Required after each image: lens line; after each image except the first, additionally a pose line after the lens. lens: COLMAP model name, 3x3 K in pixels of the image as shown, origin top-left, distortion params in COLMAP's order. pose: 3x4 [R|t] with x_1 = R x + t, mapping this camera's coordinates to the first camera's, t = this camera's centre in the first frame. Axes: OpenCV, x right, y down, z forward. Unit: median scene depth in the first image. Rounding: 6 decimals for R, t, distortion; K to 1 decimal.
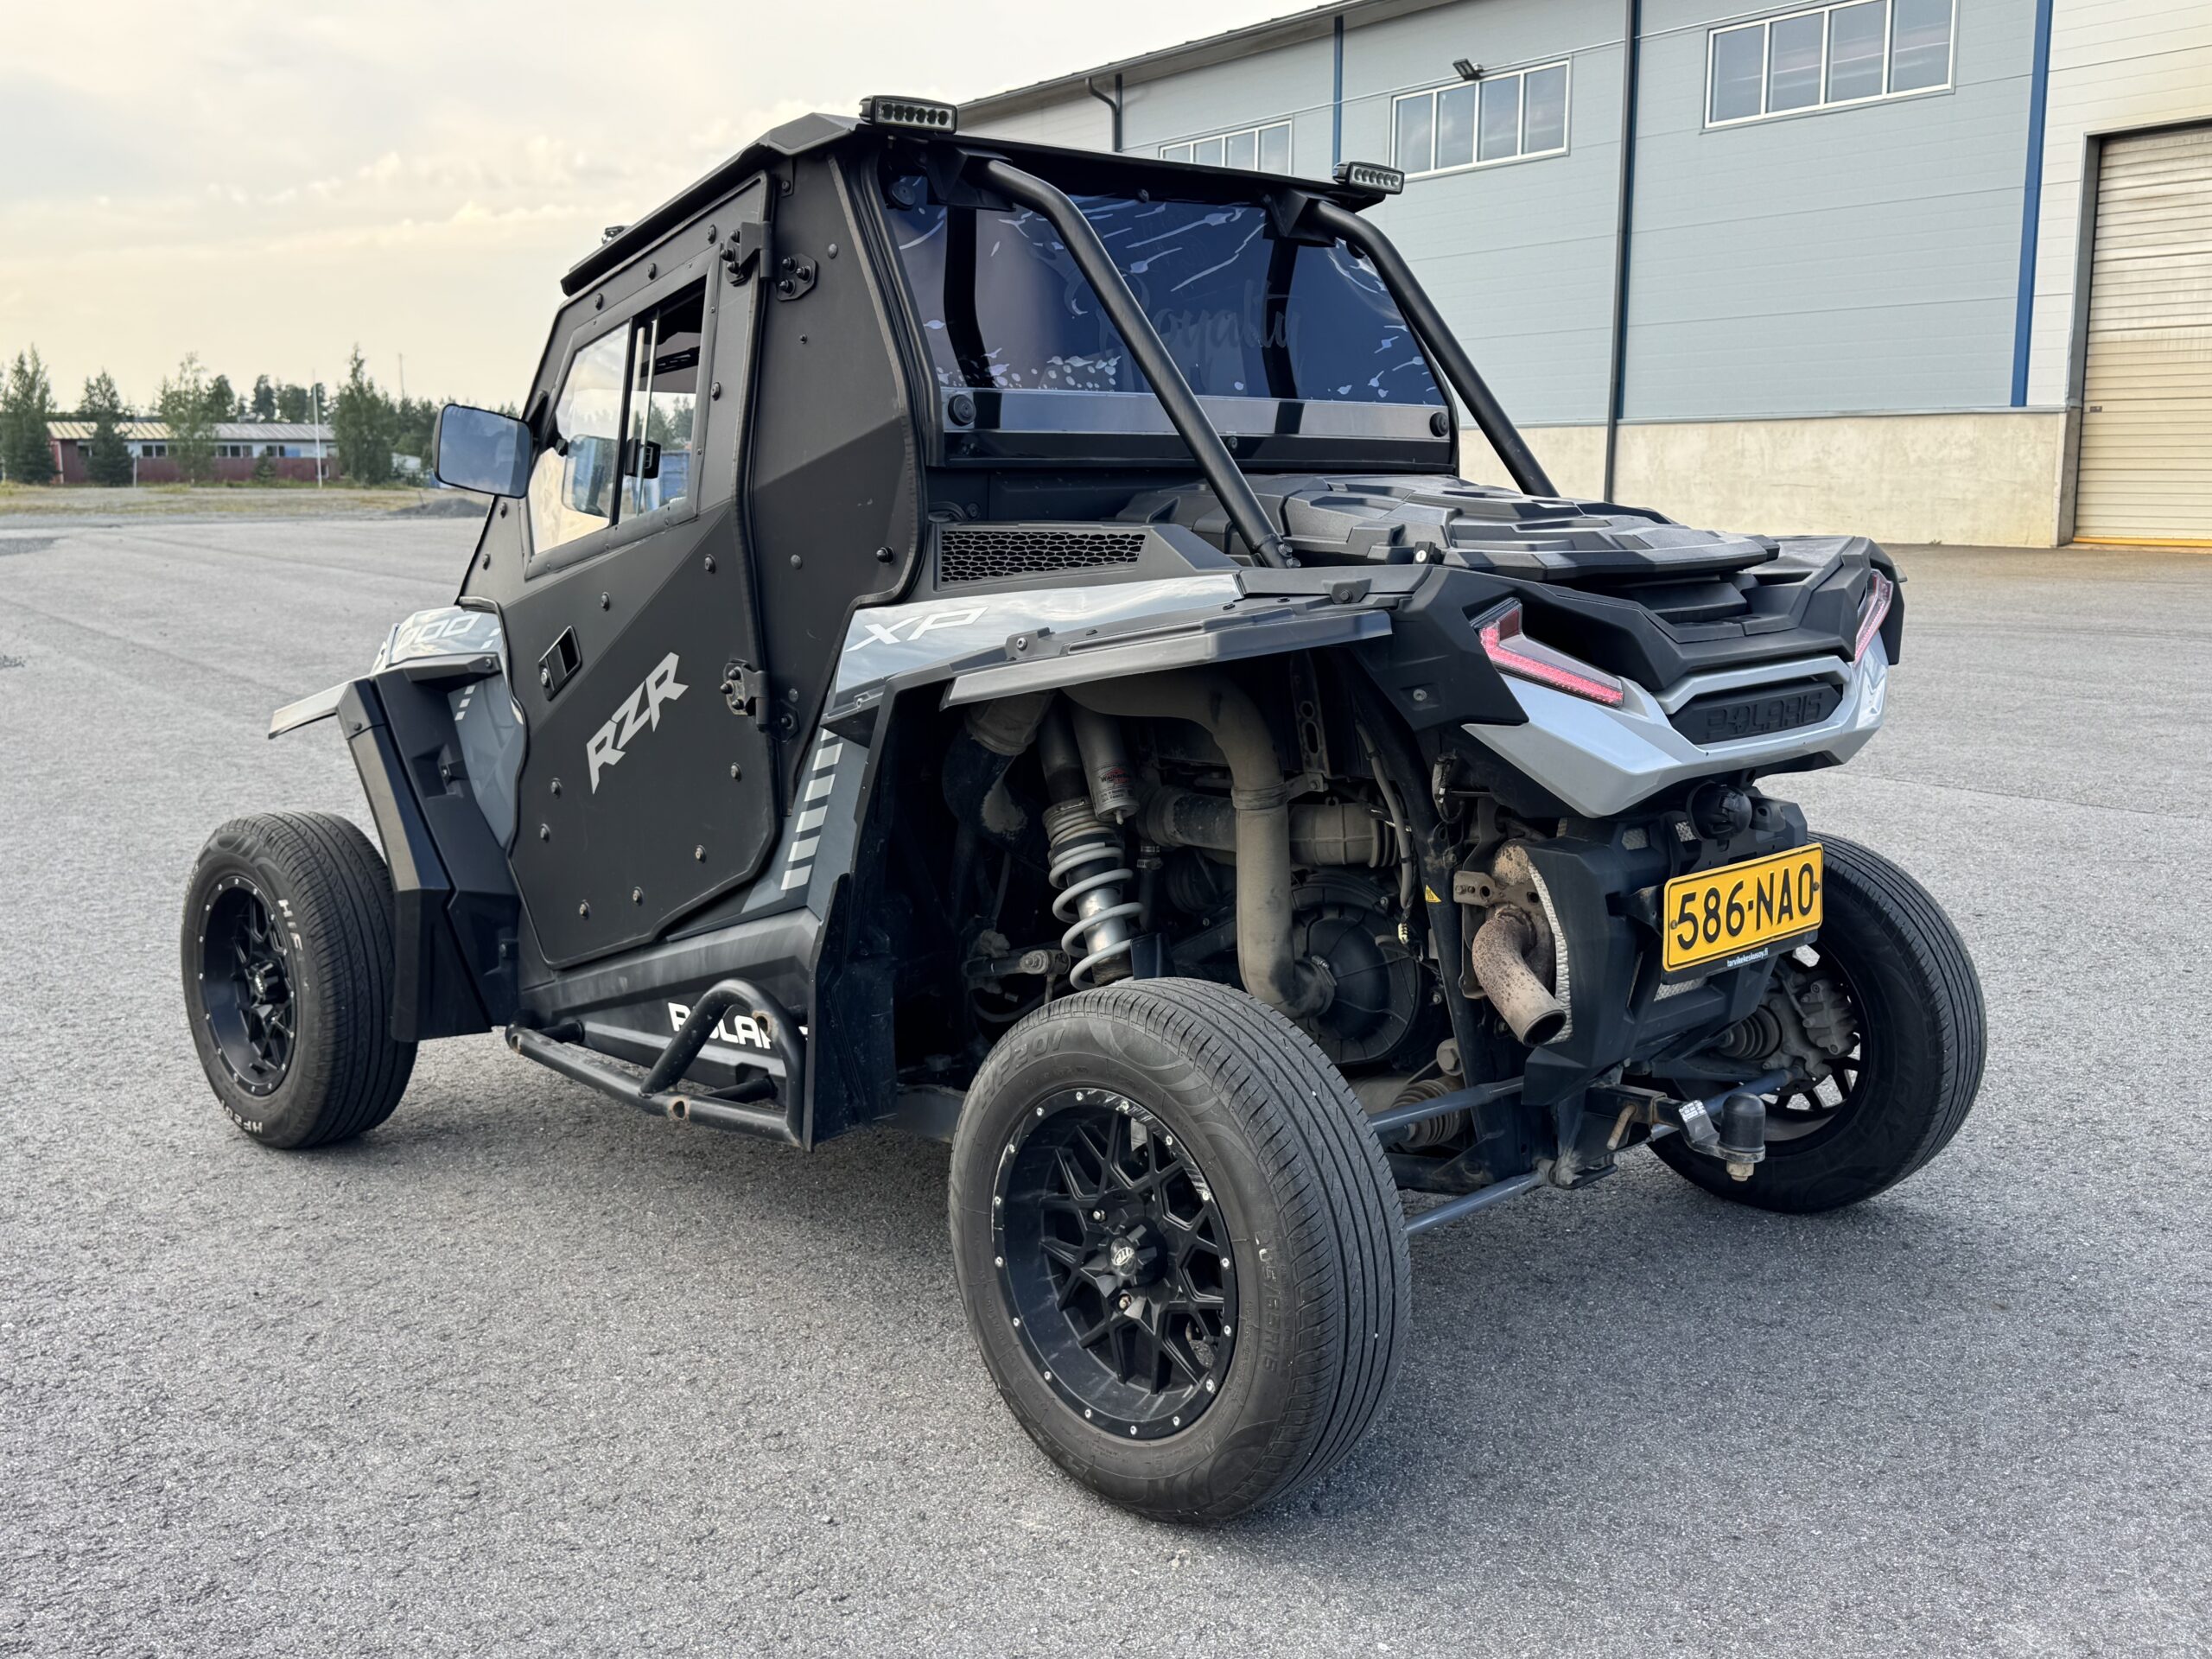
lens RADIAL K [[2200.0, 0, 1108.6], [0, 2200.0, 820.5], [0, 0, 1]] dist [0.108974, -0.202312]
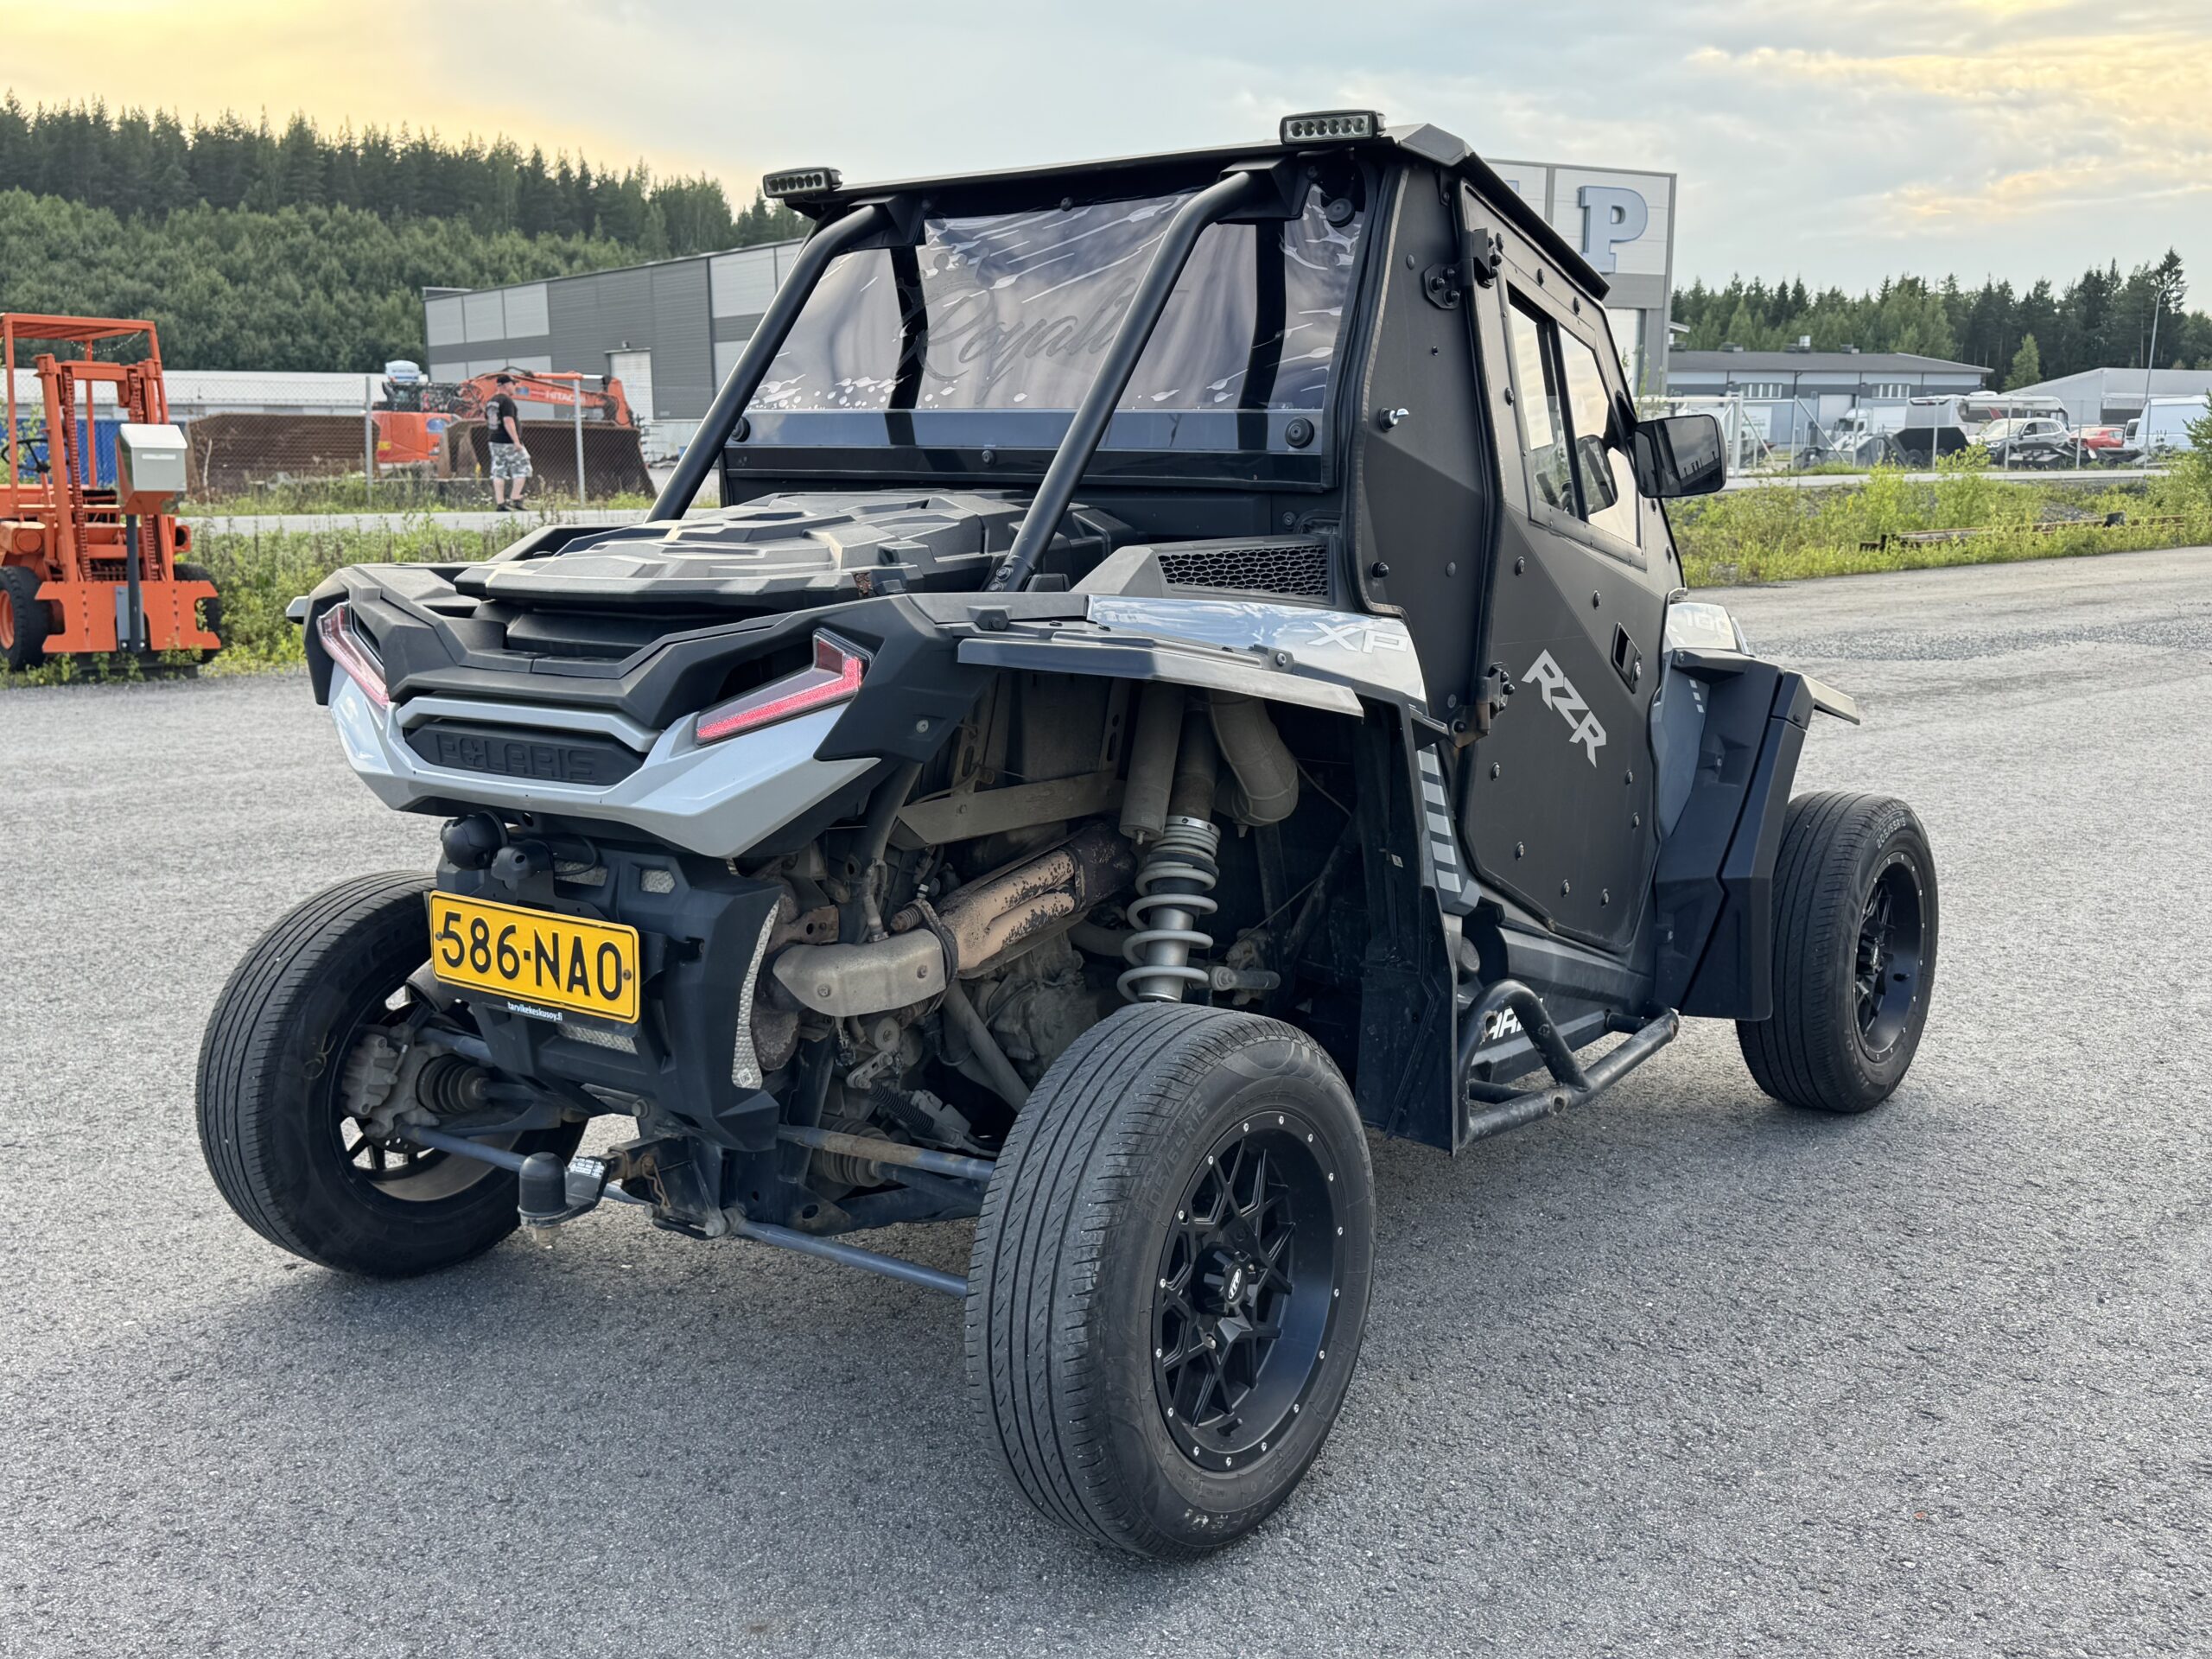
lens RADIAL K [[2200.0, 0, 1108.6], [0, 2200.0, 820.5], [0, 0, 1]] dist [0.108974, -0.202312]
pose [[0.155159, 0.171778, -0.972840, 0.964555], [-0.155233, 0.976772, 0.147714, -0.153292], [0.975617, 0.128098, 0.178220, 0.827149]]
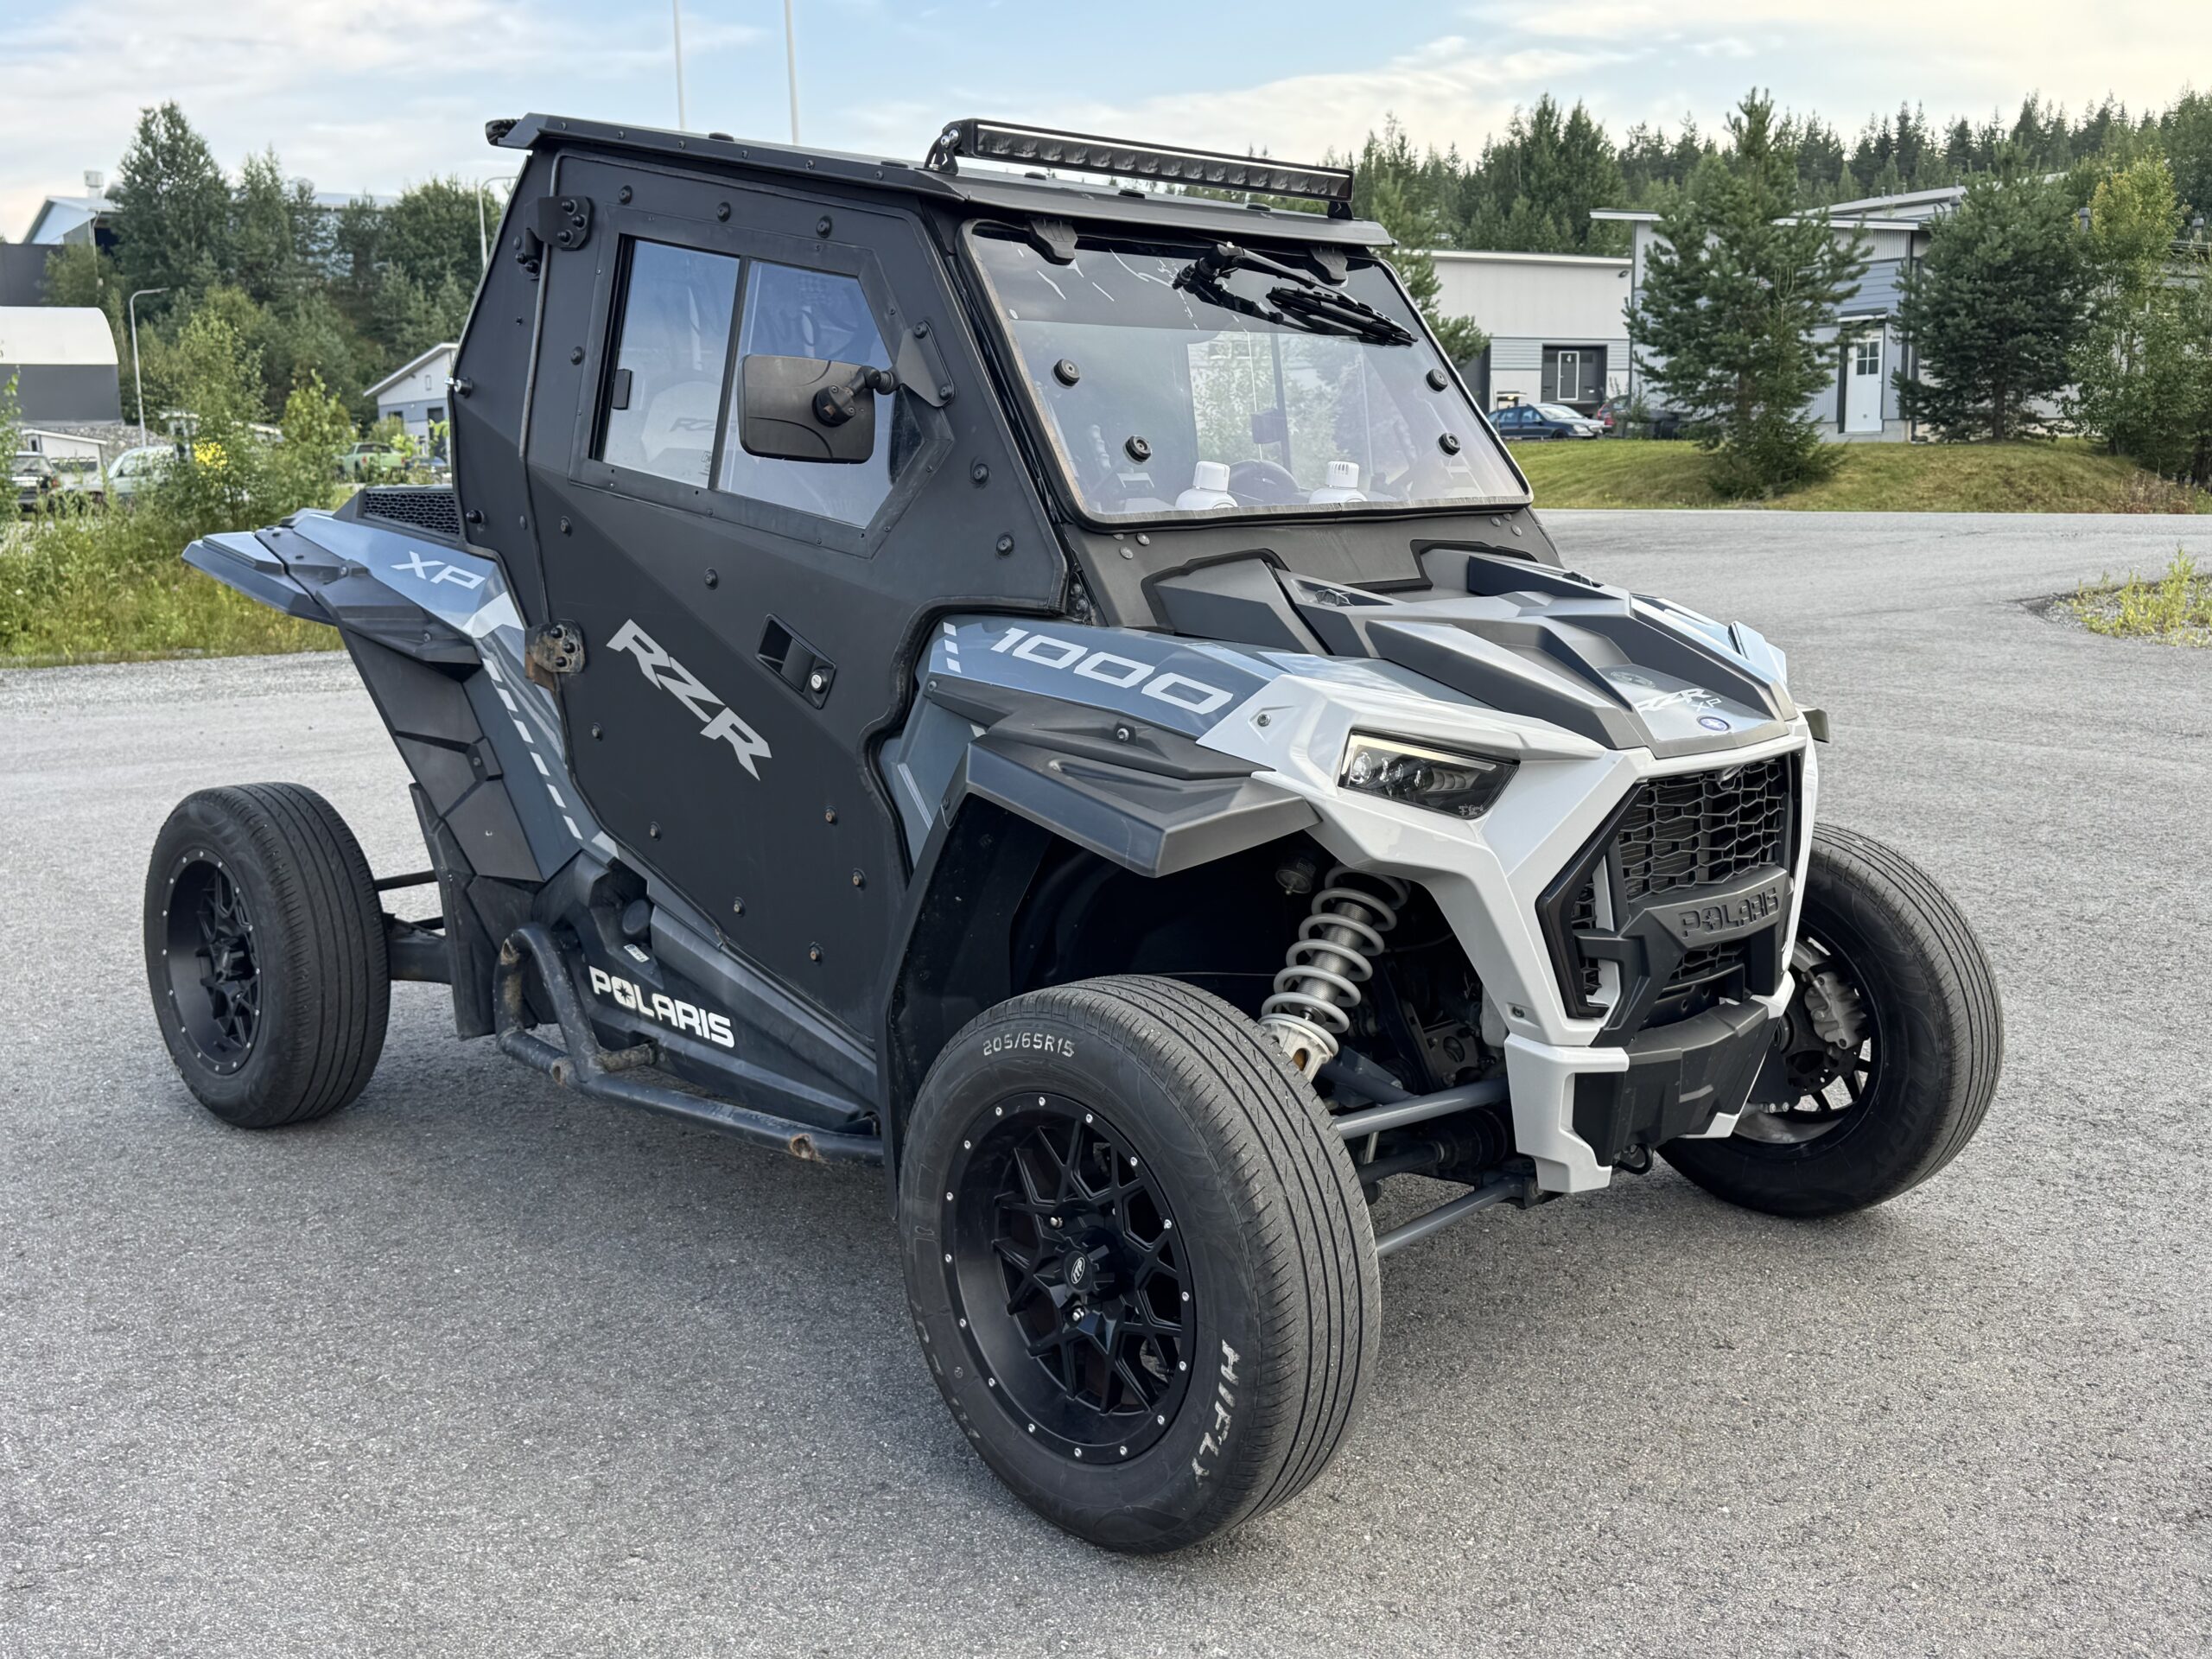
lens RADIAL K [[2200.0, 0, 1108.6], [0, 2200.0, 820.5], [0, 0, 1]] dist [0.108974, -0.202312]
pose [[-0.999705, 0.022656, -0.008756, -0.130533], [0.018815, 0.950308, 0.310743, -0.312434], [0.015361, 0.310486, -0.950454, 2.056349]]
